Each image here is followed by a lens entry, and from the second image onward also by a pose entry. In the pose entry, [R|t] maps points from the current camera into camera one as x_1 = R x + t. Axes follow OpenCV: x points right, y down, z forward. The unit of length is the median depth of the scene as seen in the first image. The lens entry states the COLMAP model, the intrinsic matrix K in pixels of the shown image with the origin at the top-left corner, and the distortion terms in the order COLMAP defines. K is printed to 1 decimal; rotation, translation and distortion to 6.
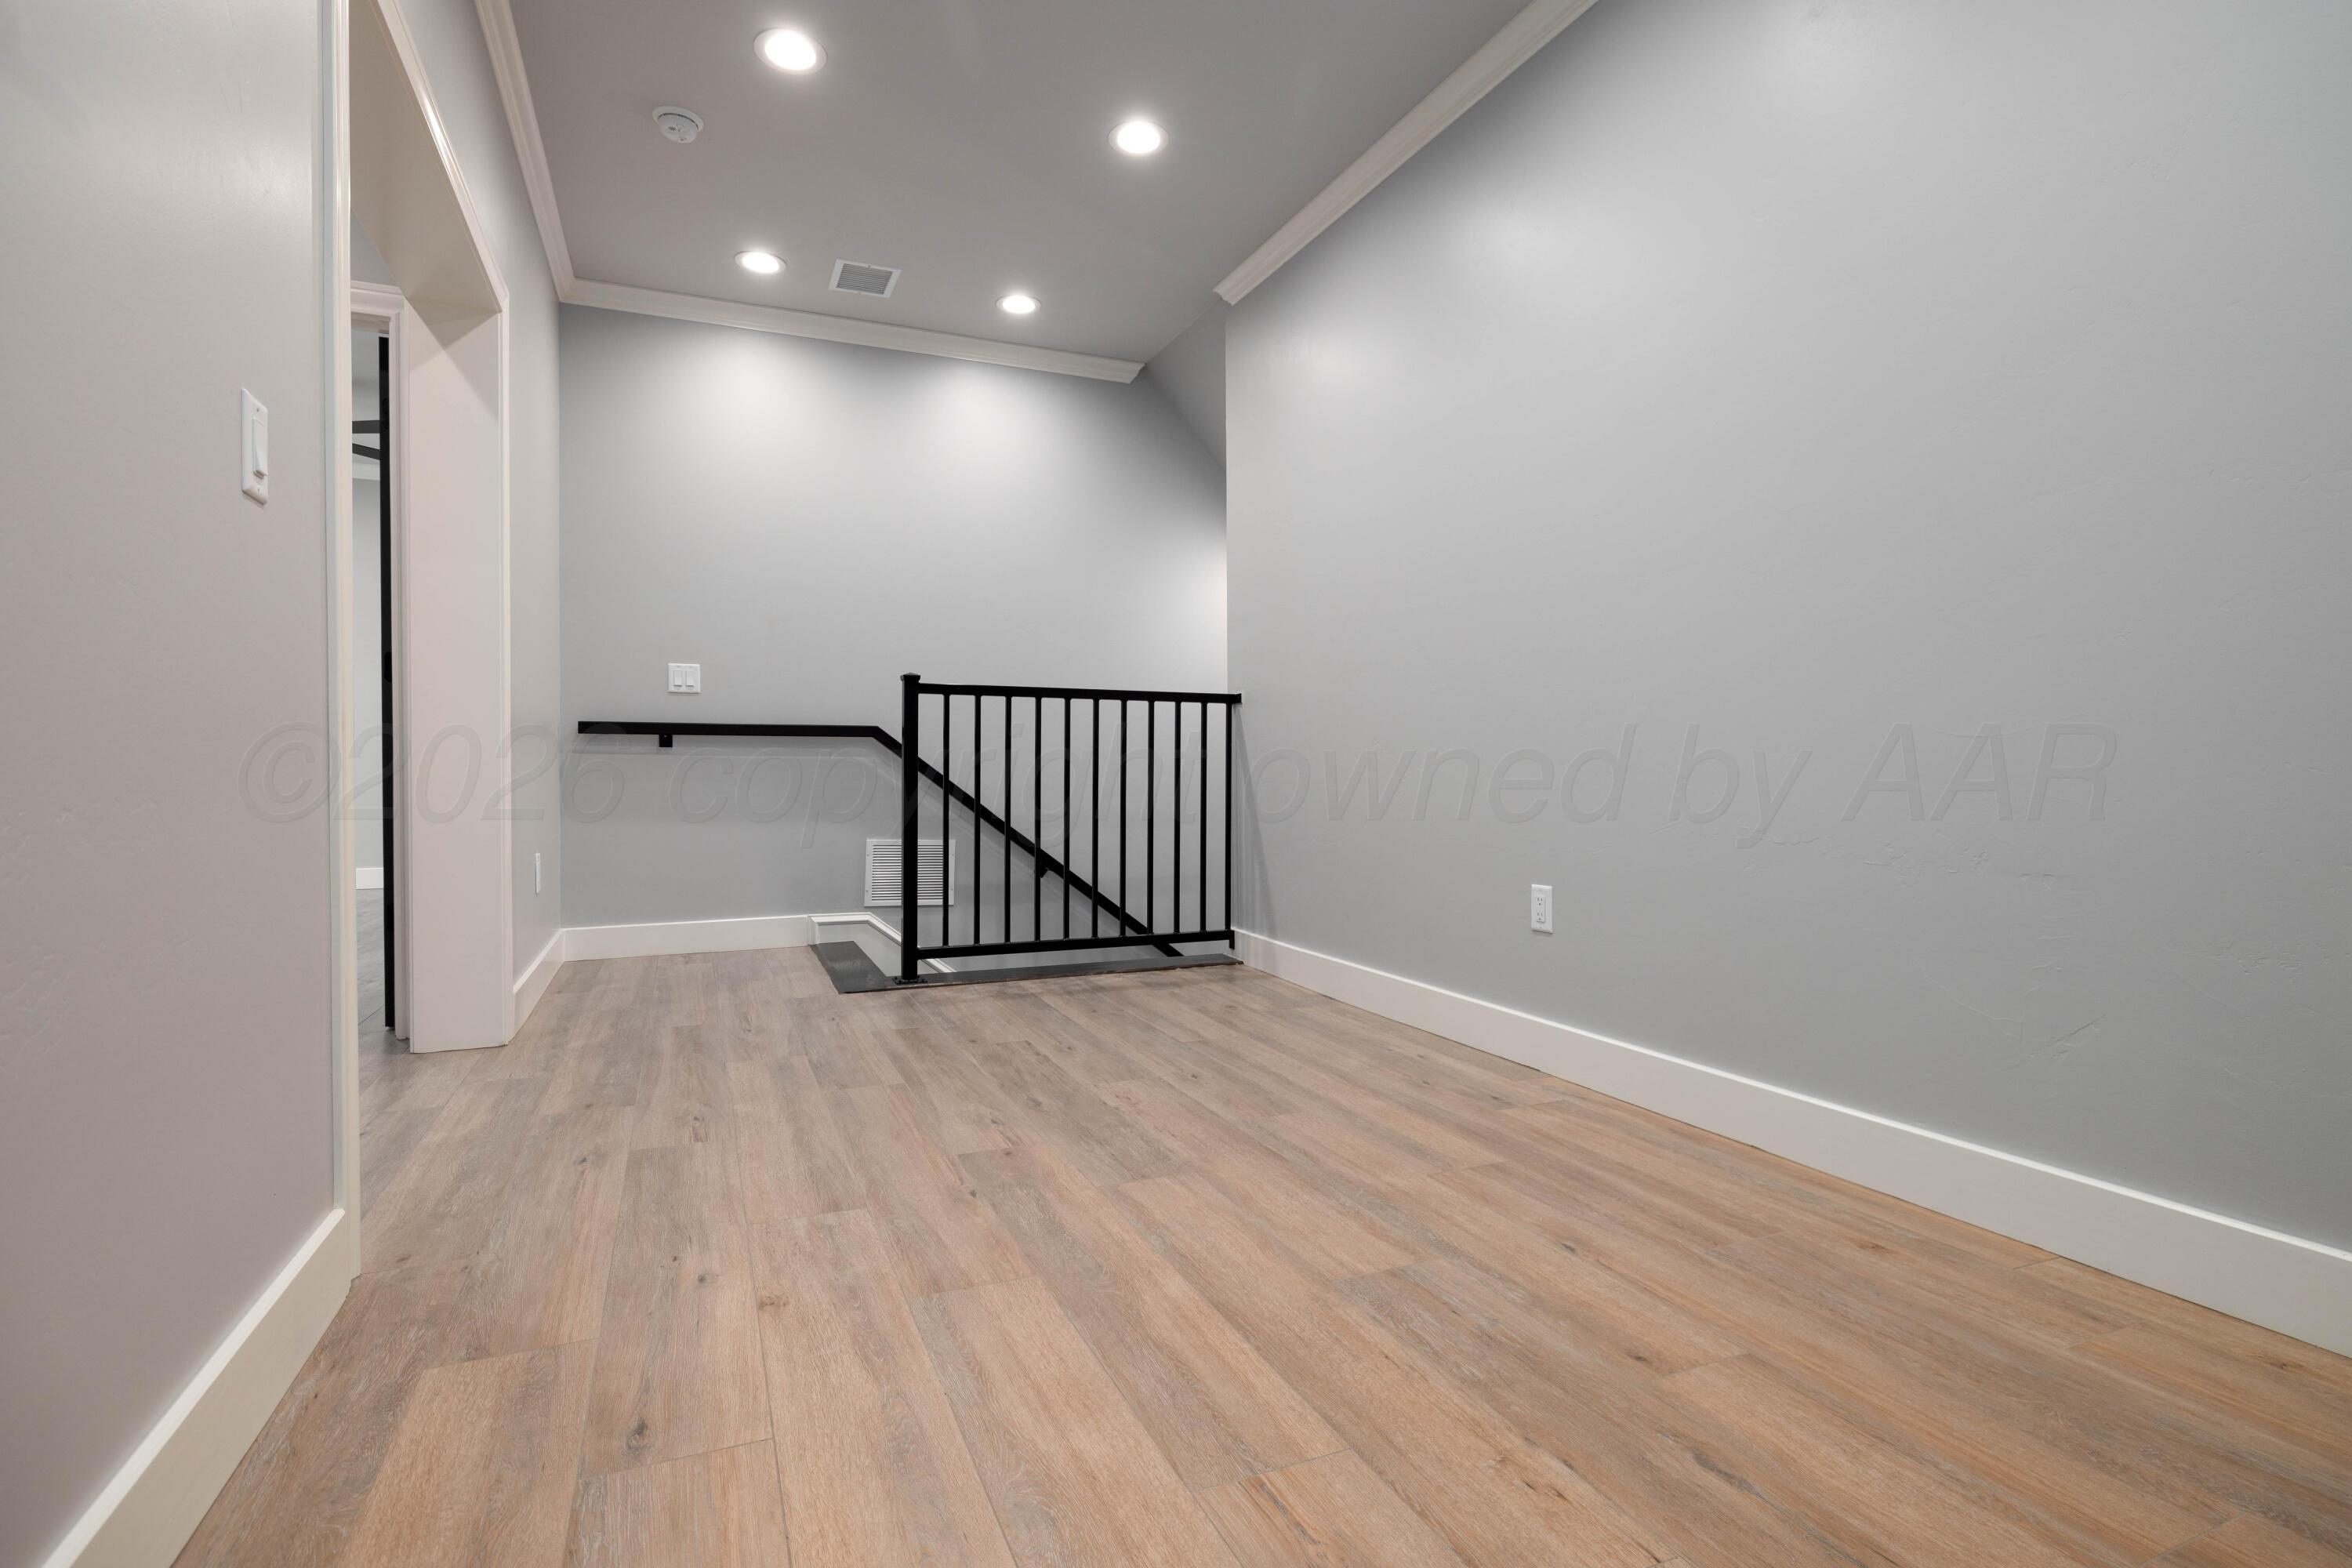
lens RADIAL K [[1104.1, 0, 1169.2], [0, 1104.1, 780.1], [0, 0, 1]] dist [-0.008103, 0.001104]
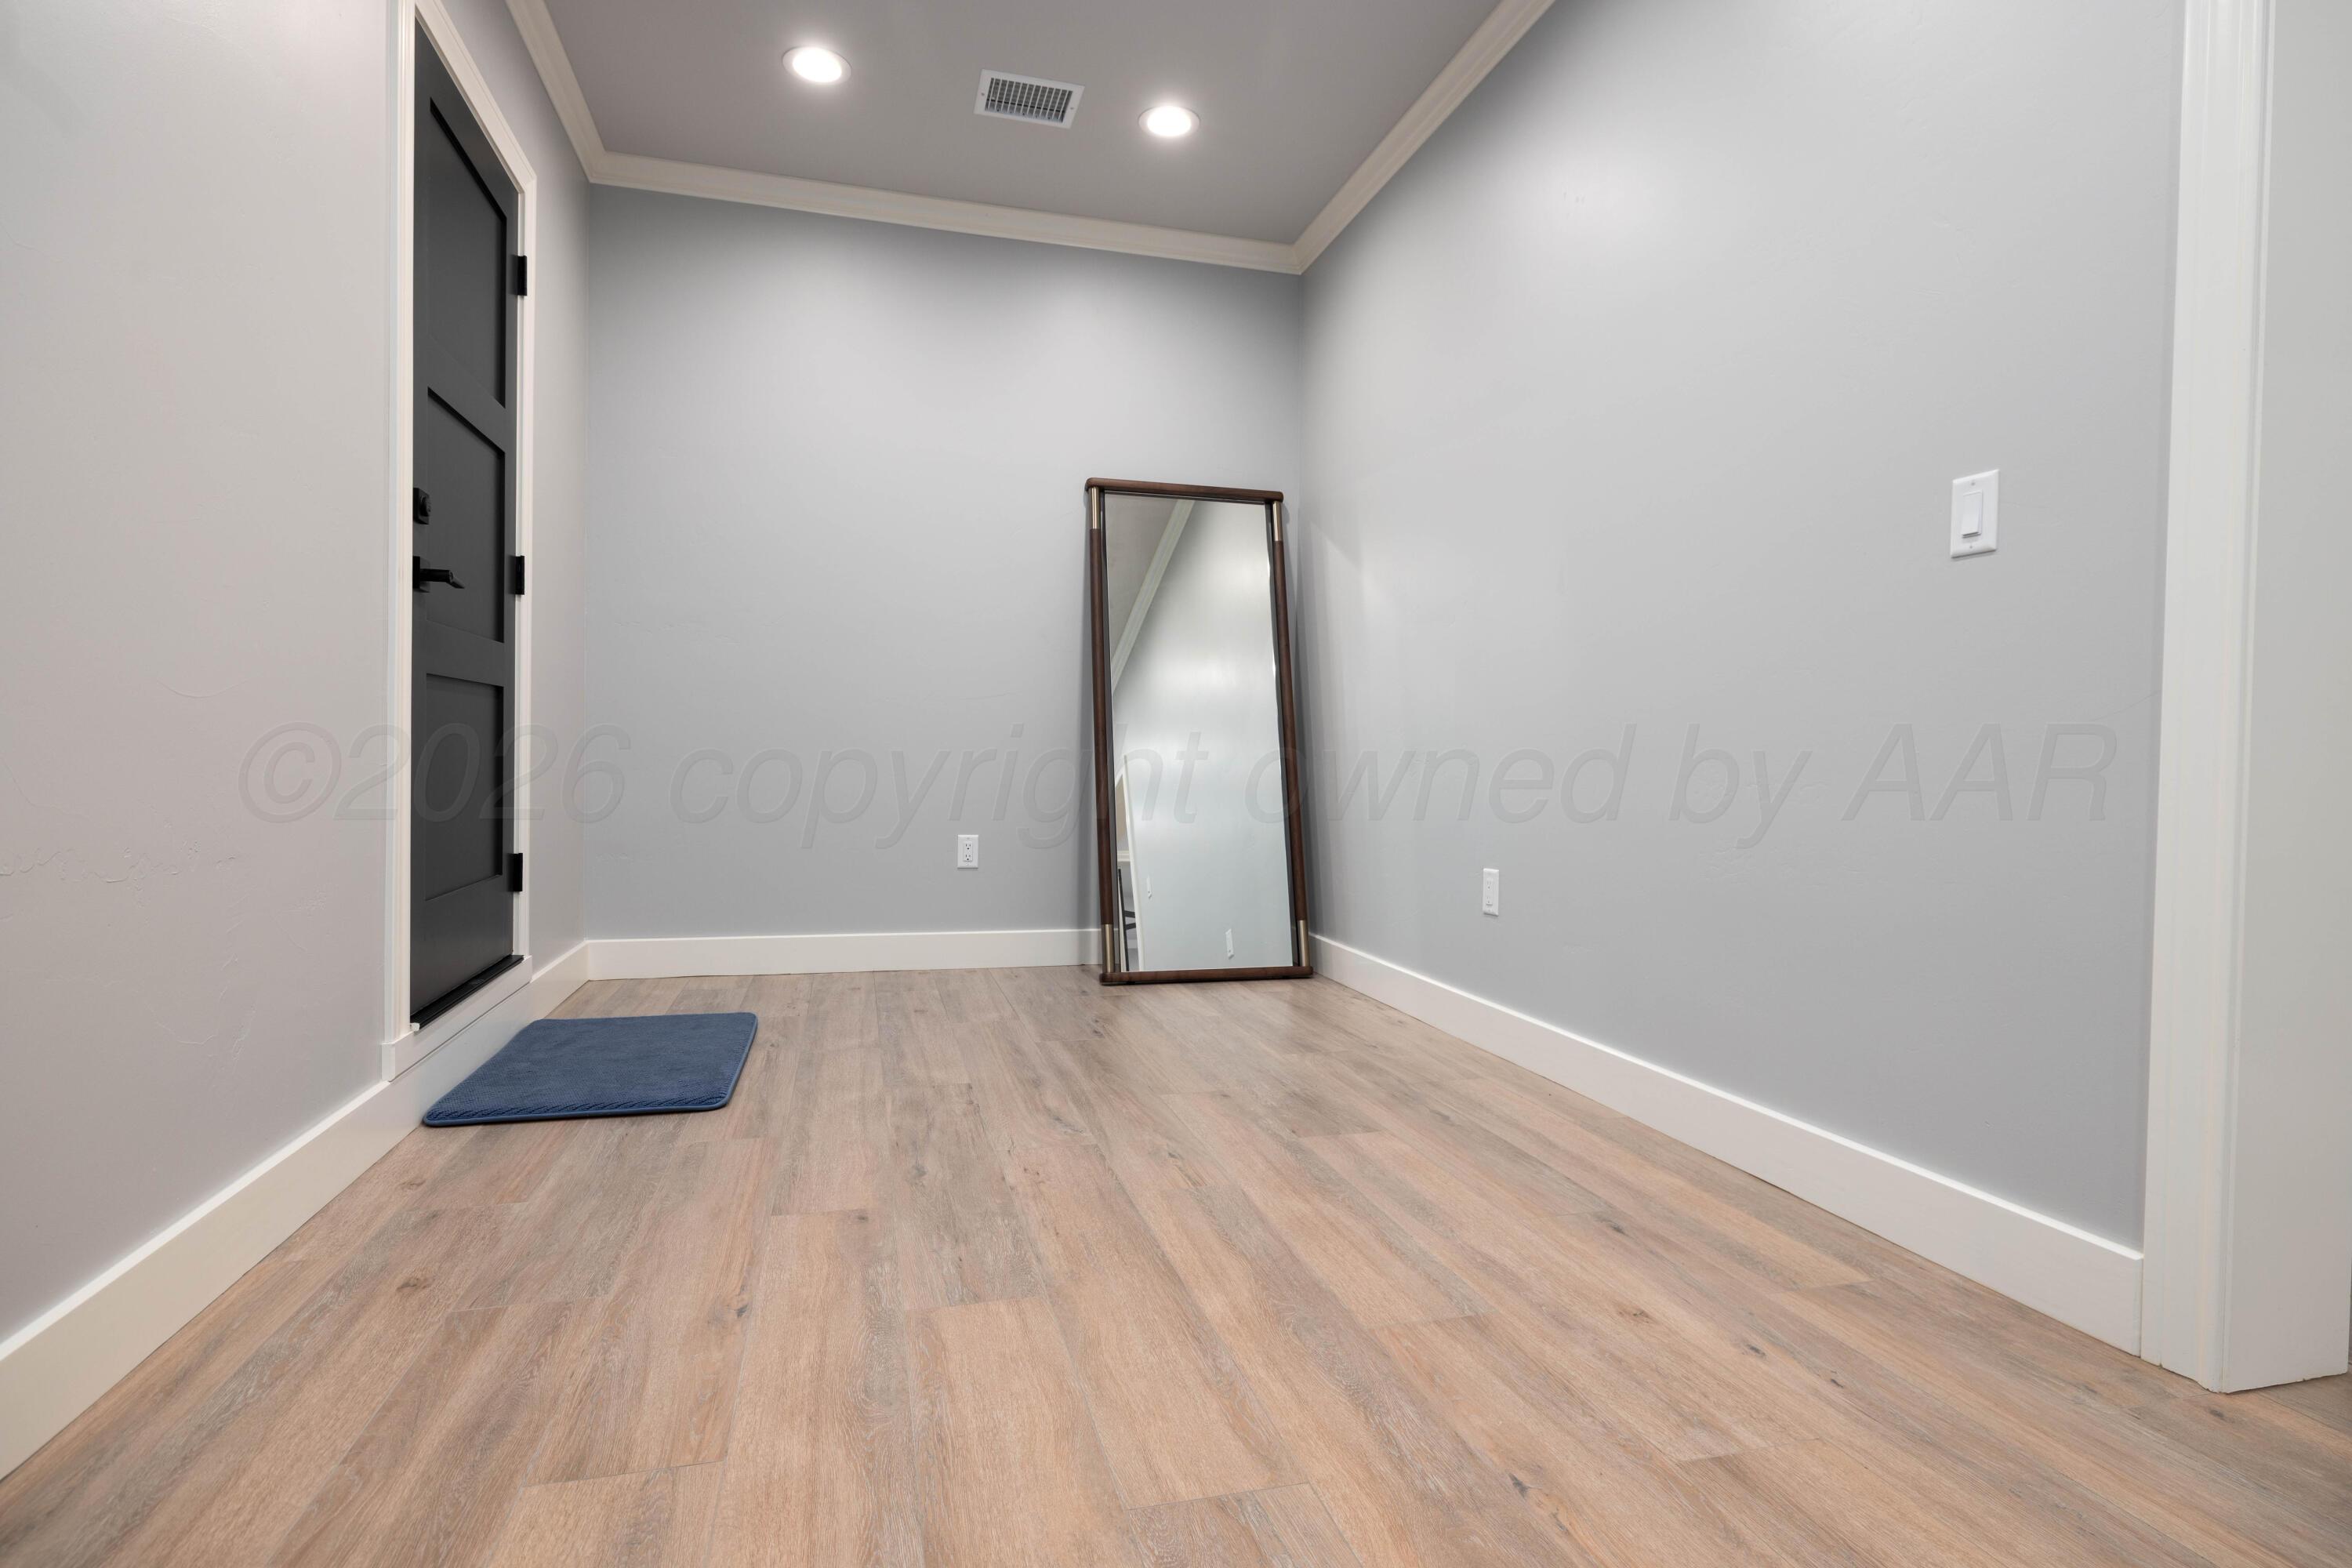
lens RADIAL K [[1161.6, 0, 1176.0], [0, 1161.6, 784.0], [0, 0, 1]] dist [0.000783, 0.000064]
pose [[-0.988982, -0.018575, 0.146866, -0.099121], [-0.014543, 0.999489, 0.028477, -0.012051], [-0.147320, 0.026028, -0.988746, 1.971558]]
